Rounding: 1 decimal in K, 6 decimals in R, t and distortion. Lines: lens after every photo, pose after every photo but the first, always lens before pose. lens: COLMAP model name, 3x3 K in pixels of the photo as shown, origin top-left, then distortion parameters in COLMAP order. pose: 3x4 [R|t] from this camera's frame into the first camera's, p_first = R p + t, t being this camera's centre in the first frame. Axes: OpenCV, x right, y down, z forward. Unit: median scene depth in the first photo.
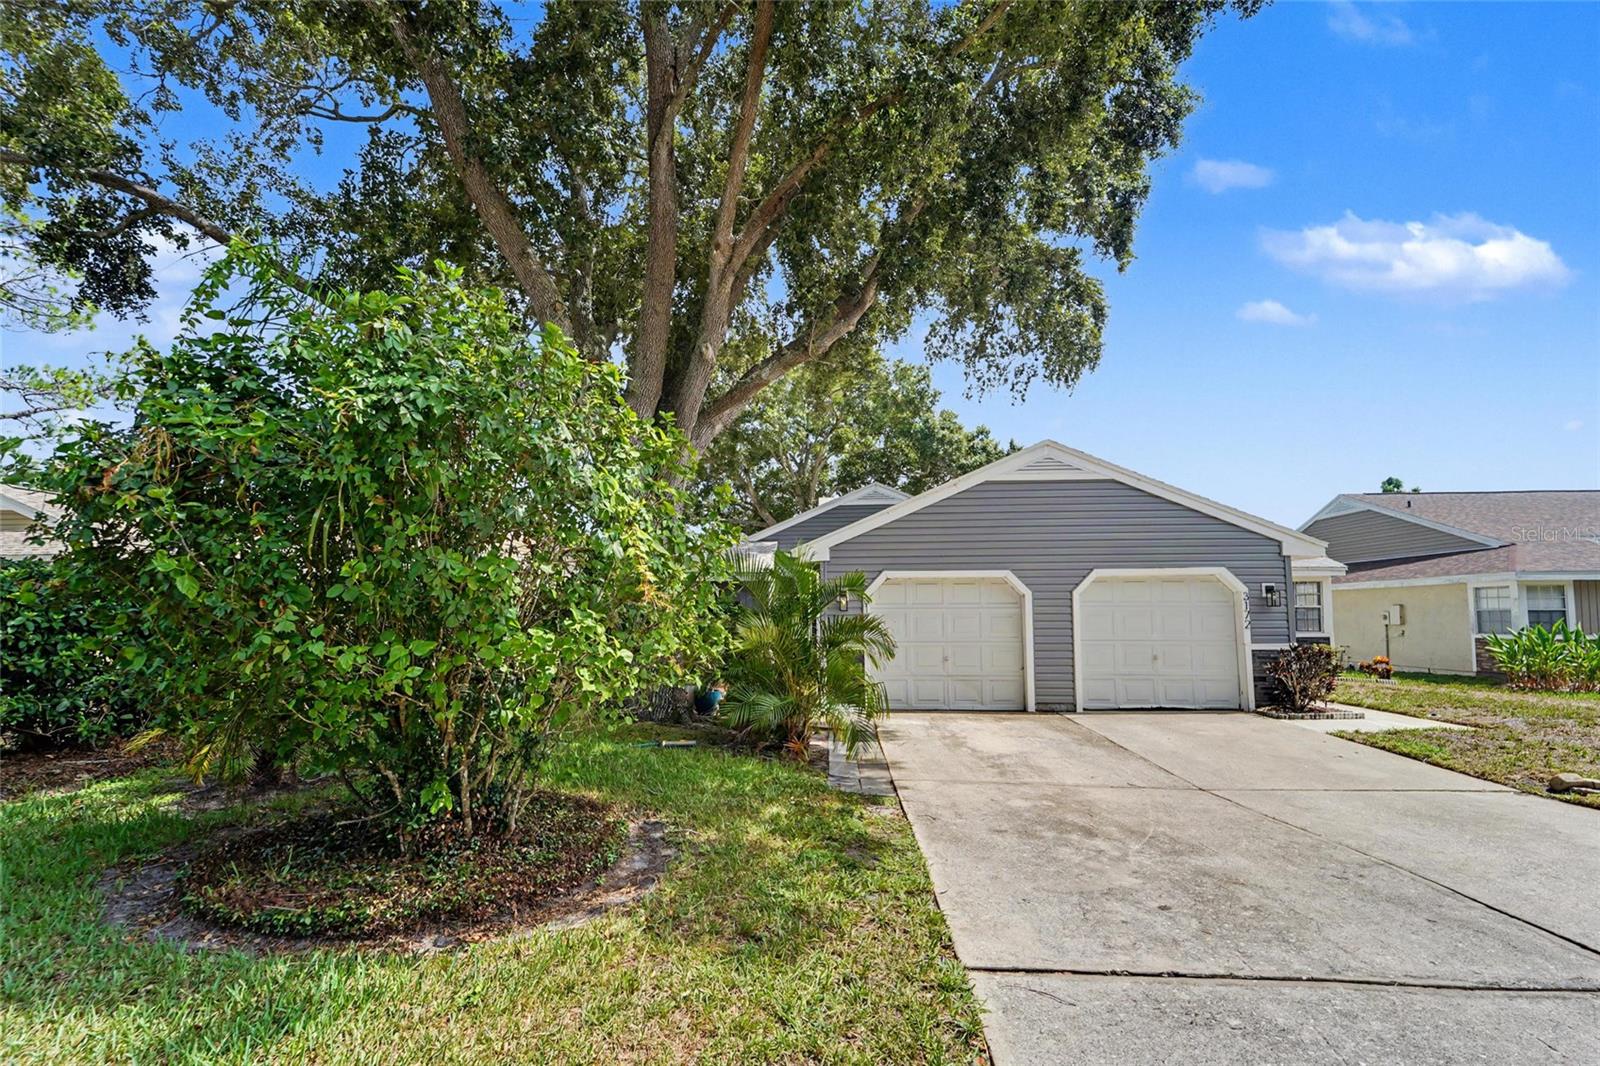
lens RADIAL K [[656.4, 0, 797.7], [0, 656.4, 581.3], [0, 0, 1]] dist [-0.002730, -0.000594]
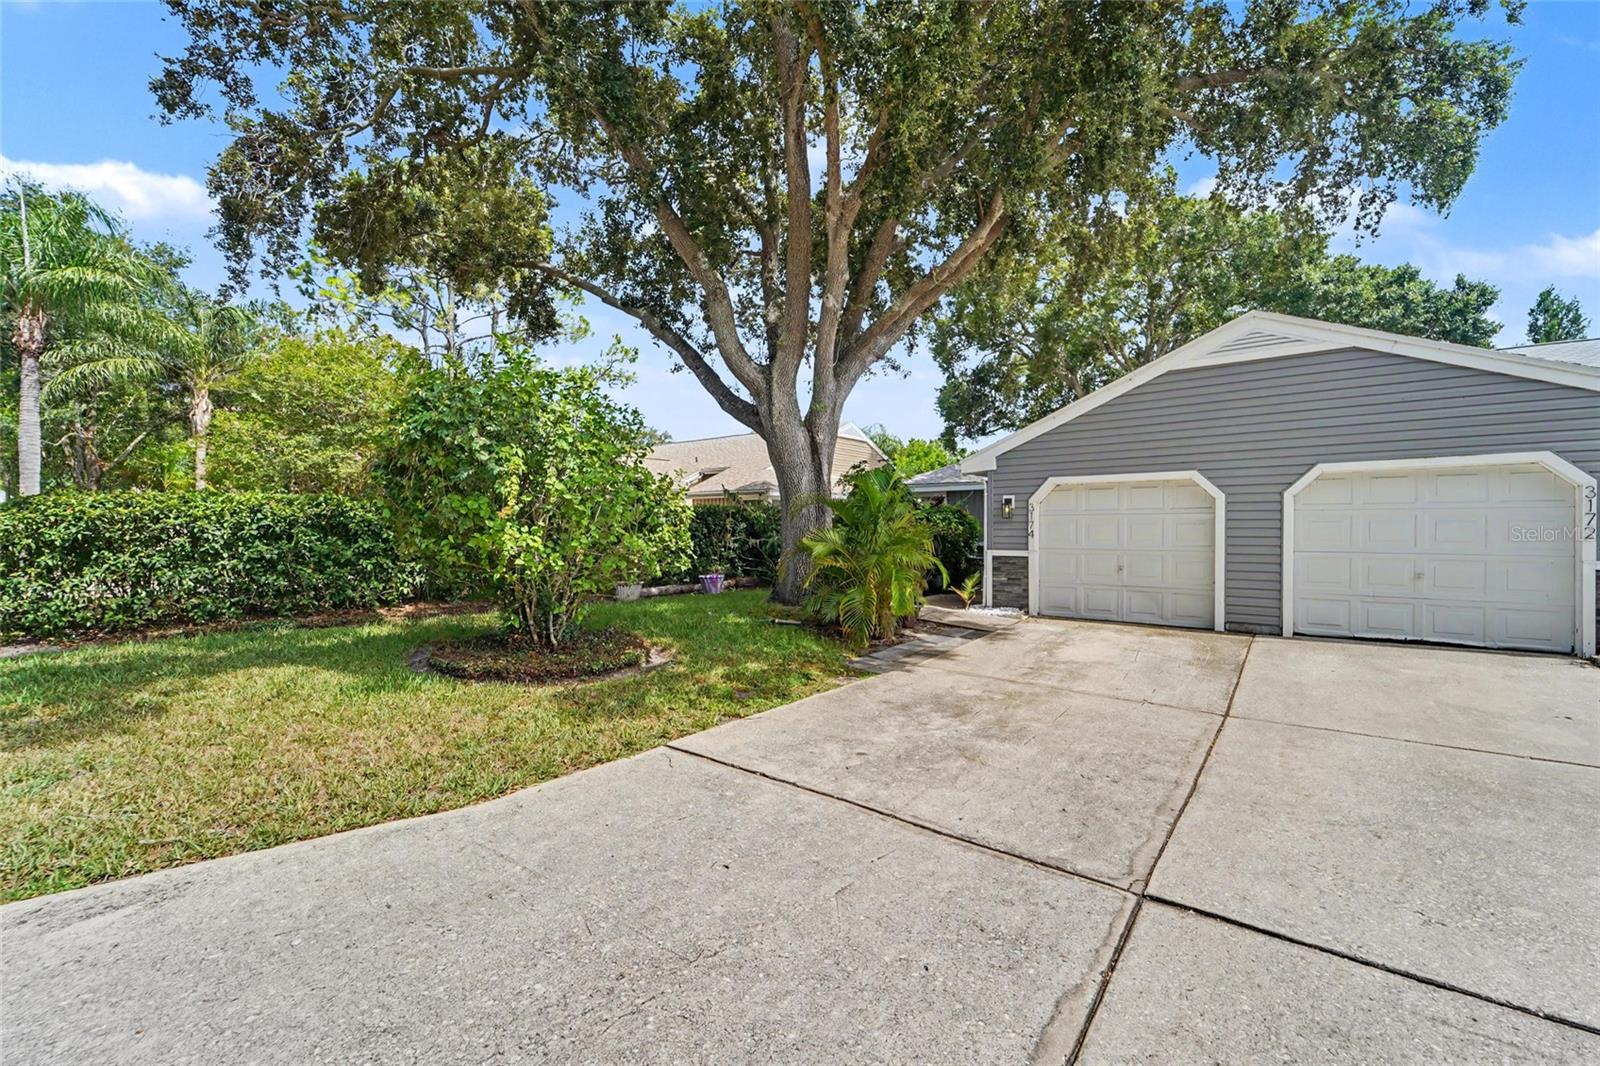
lens RADIAL K [[647.4, 0, 800.0], [0, 647.4, 533.0], [0, 0, 1]] dist [0.000947, 0.000197]
pose [[0.829887, 0.004260, -0.557915, 0.419694], [0.033213, 0.997820, 0.057023, -0.000584], [0.556942, -0.065852, 0.827937, -0.025765]]
